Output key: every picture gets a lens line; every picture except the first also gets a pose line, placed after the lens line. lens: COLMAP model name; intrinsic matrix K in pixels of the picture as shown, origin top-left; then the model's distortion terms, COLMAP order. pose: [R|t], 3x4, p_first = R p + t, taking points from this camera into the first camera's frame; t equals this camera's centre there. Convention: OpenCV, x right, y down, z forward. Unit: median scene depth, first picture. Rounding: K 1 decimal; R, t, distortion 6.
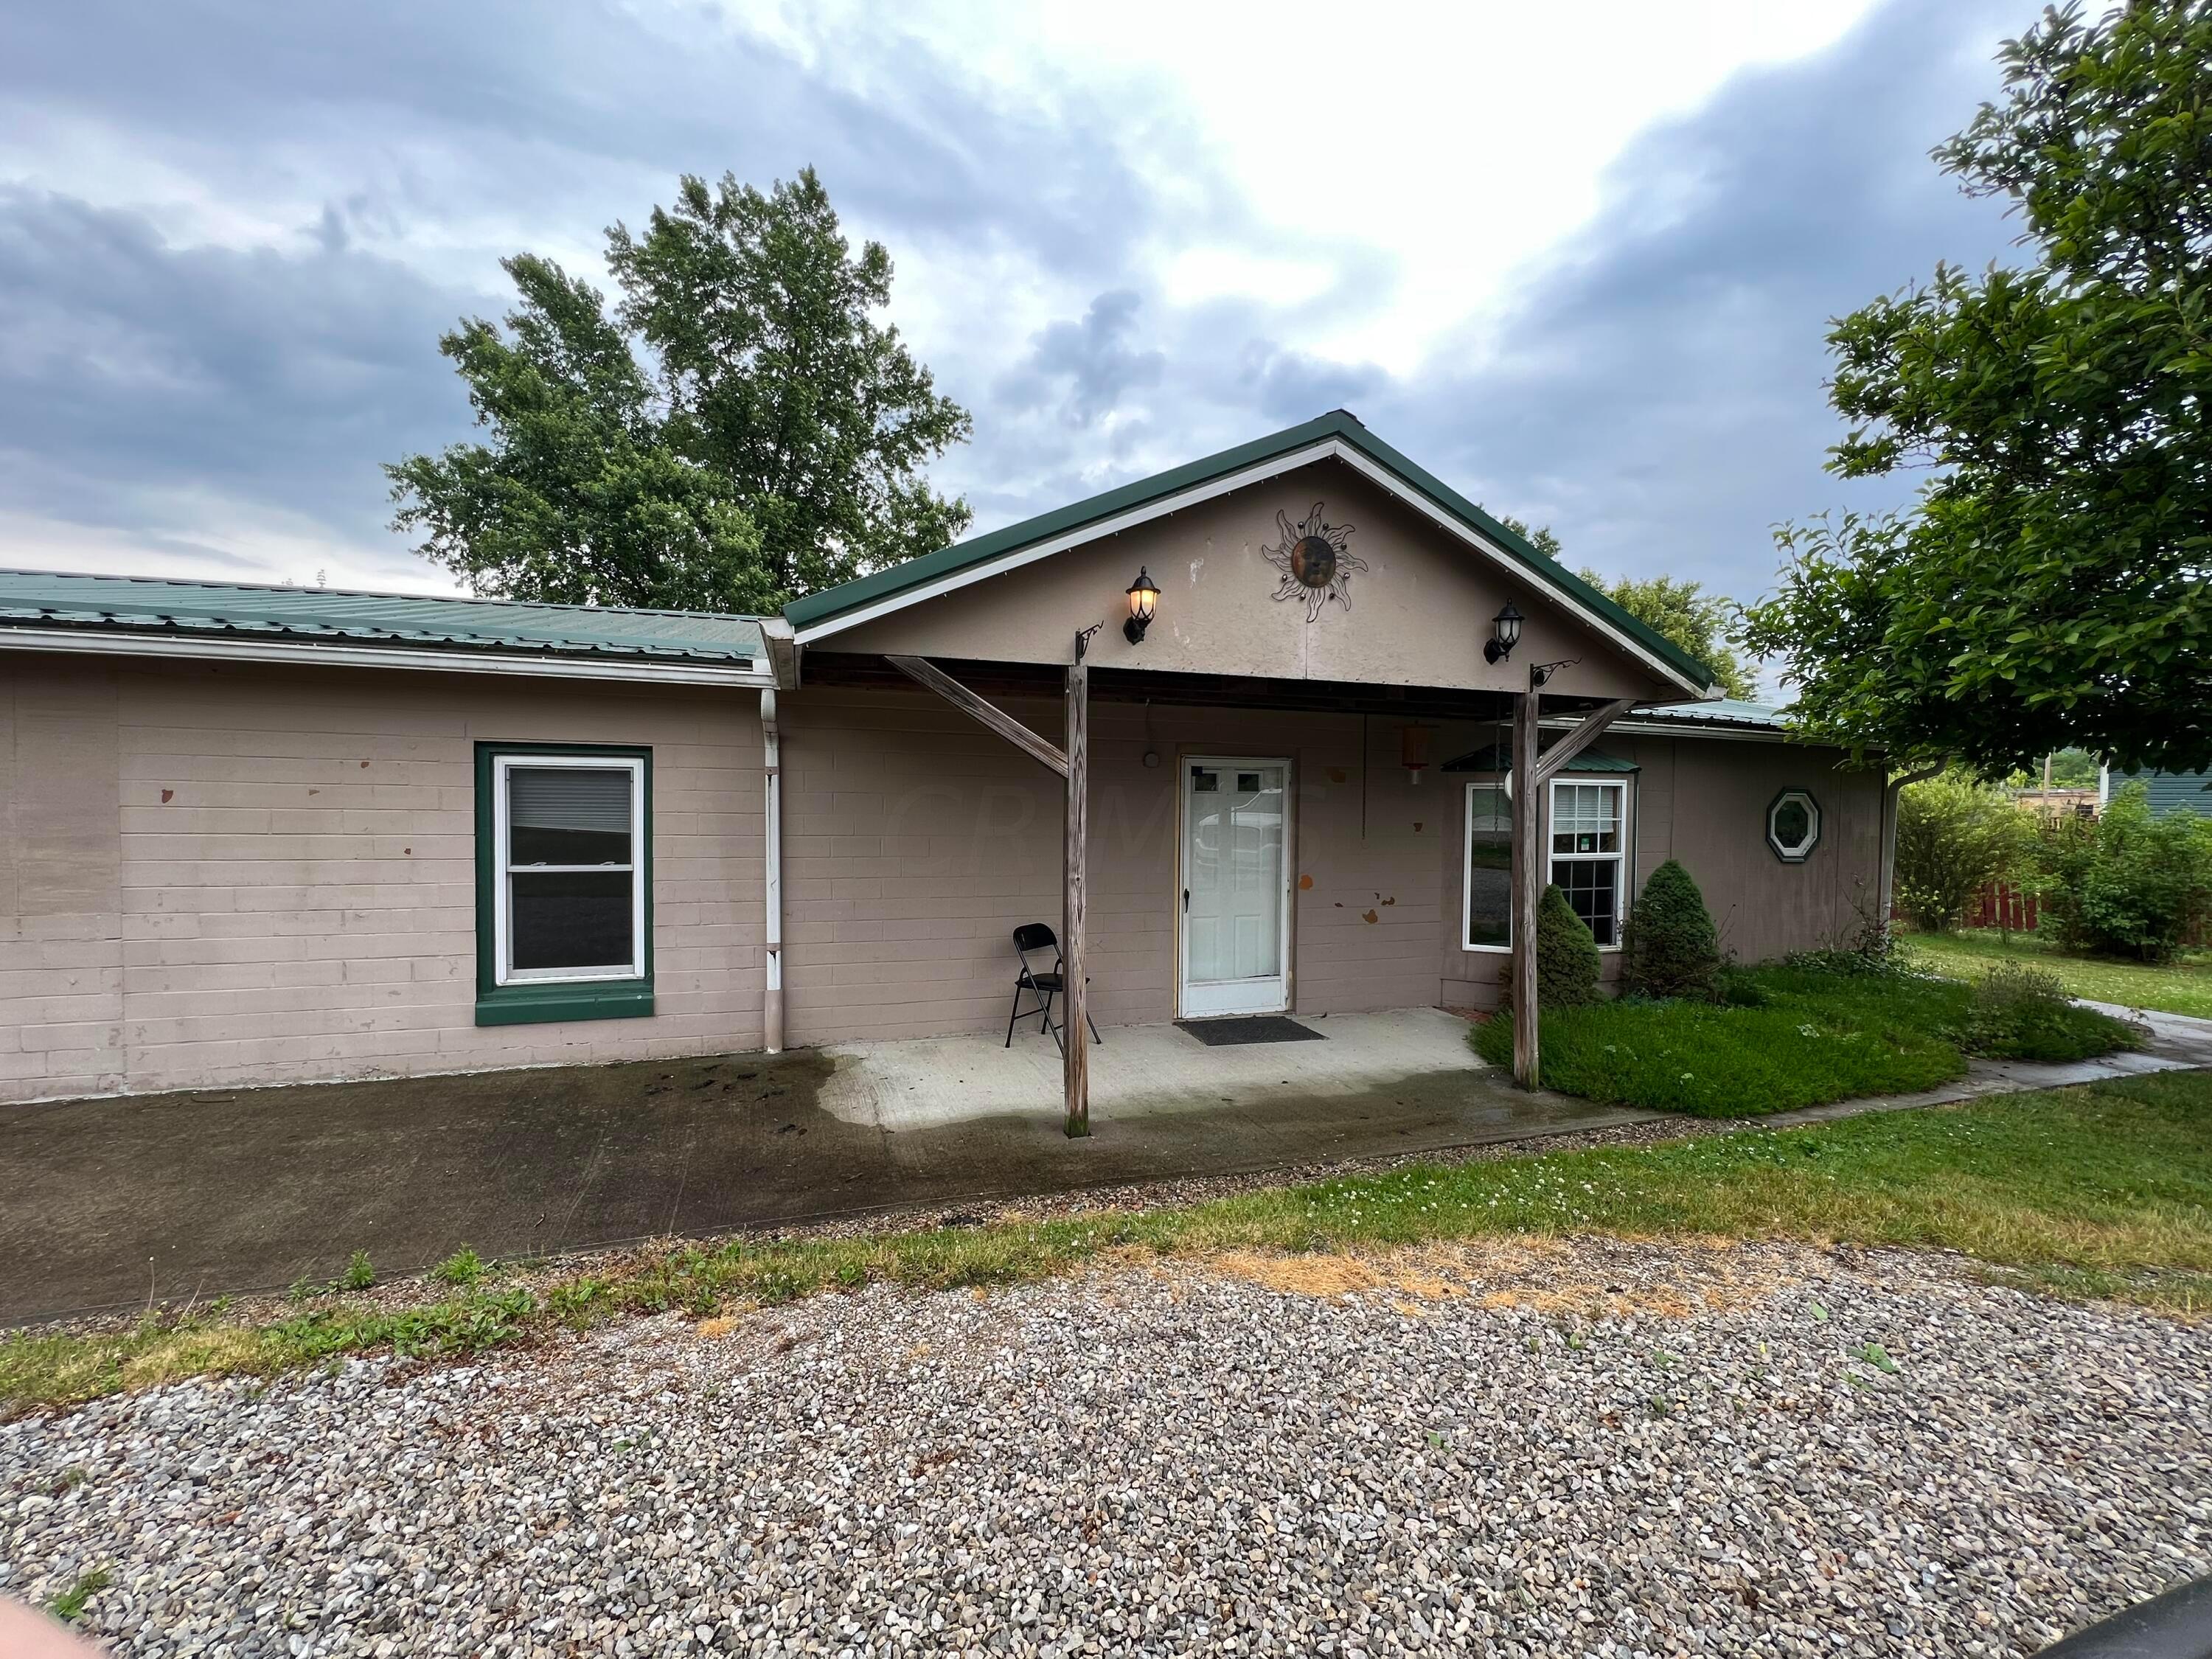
lens RADIAL K [[886.3, 0, 1106.0], [0, 886.3, 829.5], [0, 0, 1]] dist [-0.001142, -0.000200]
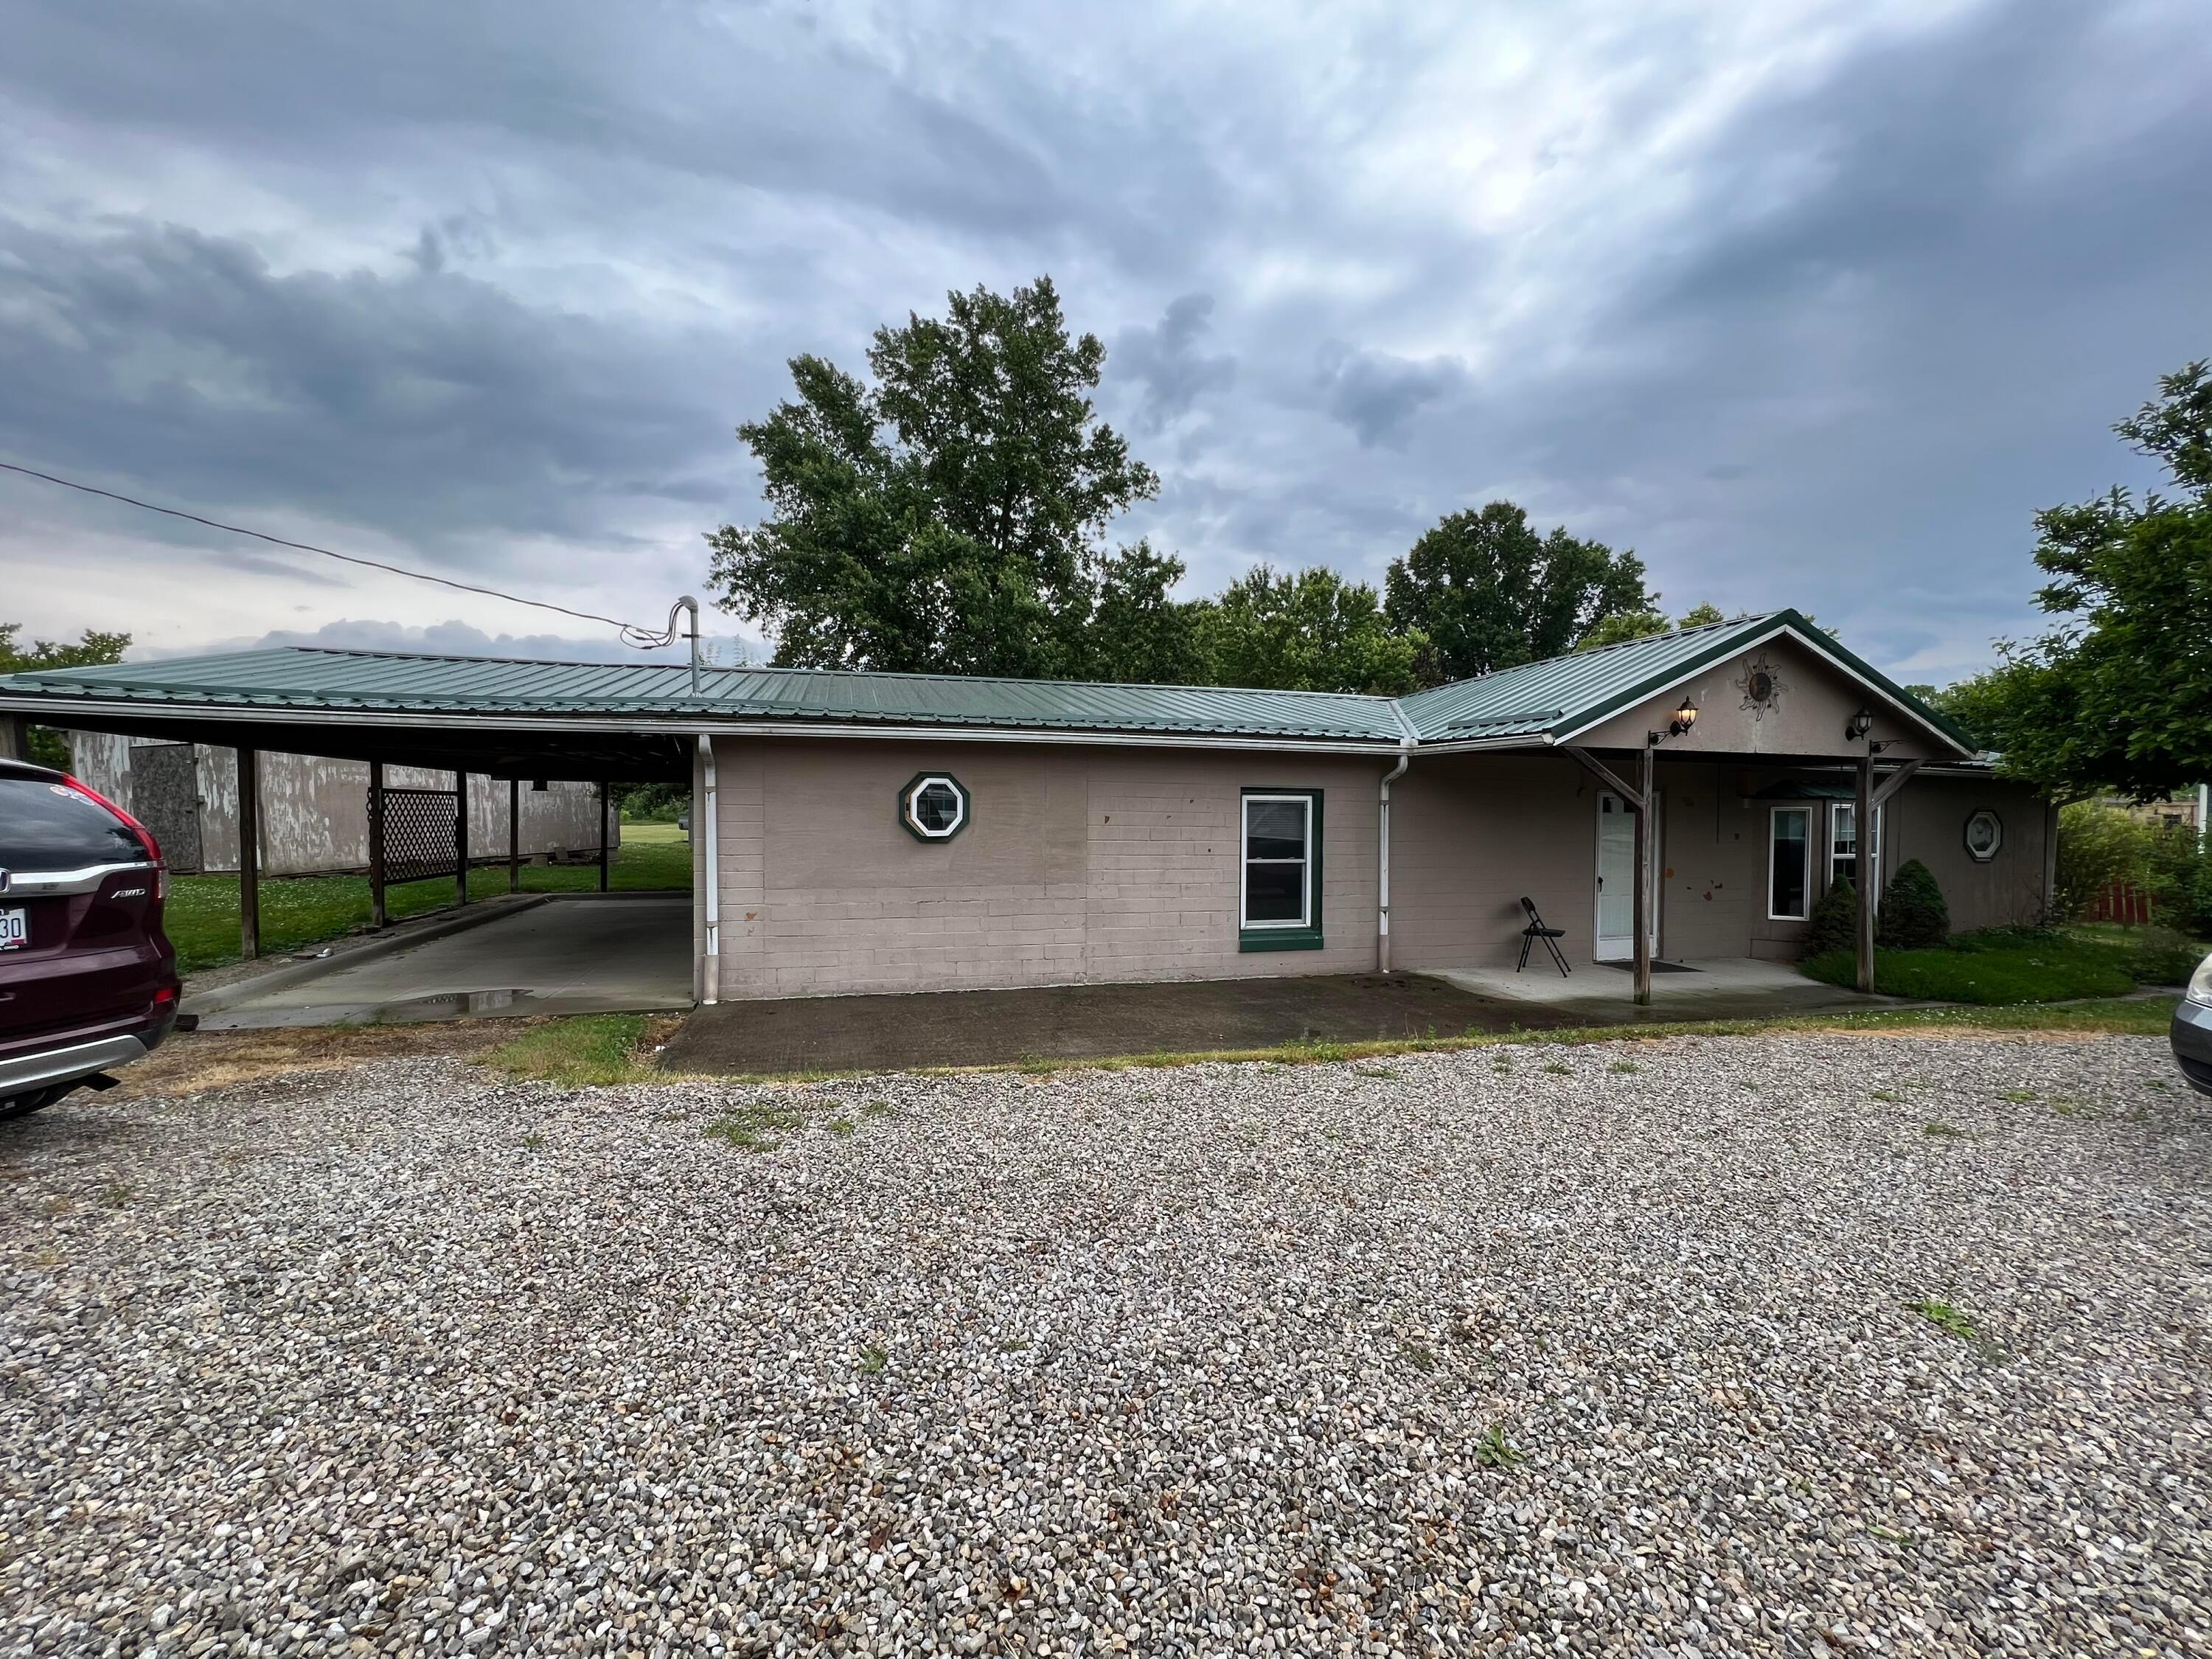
lens RADIAL K [[932.4, 0, 1108.8], [0, 932.4, 888.5], [0, 0, 1]] dist [0.013115, -0.007093]
pose [[0.999803, -0.001935, -0.019771, -0.248376], [0.002741, 0.999162, 0.040833, 0.006135], [0.019675, -0.040879, 0.998970, -0.223032]]
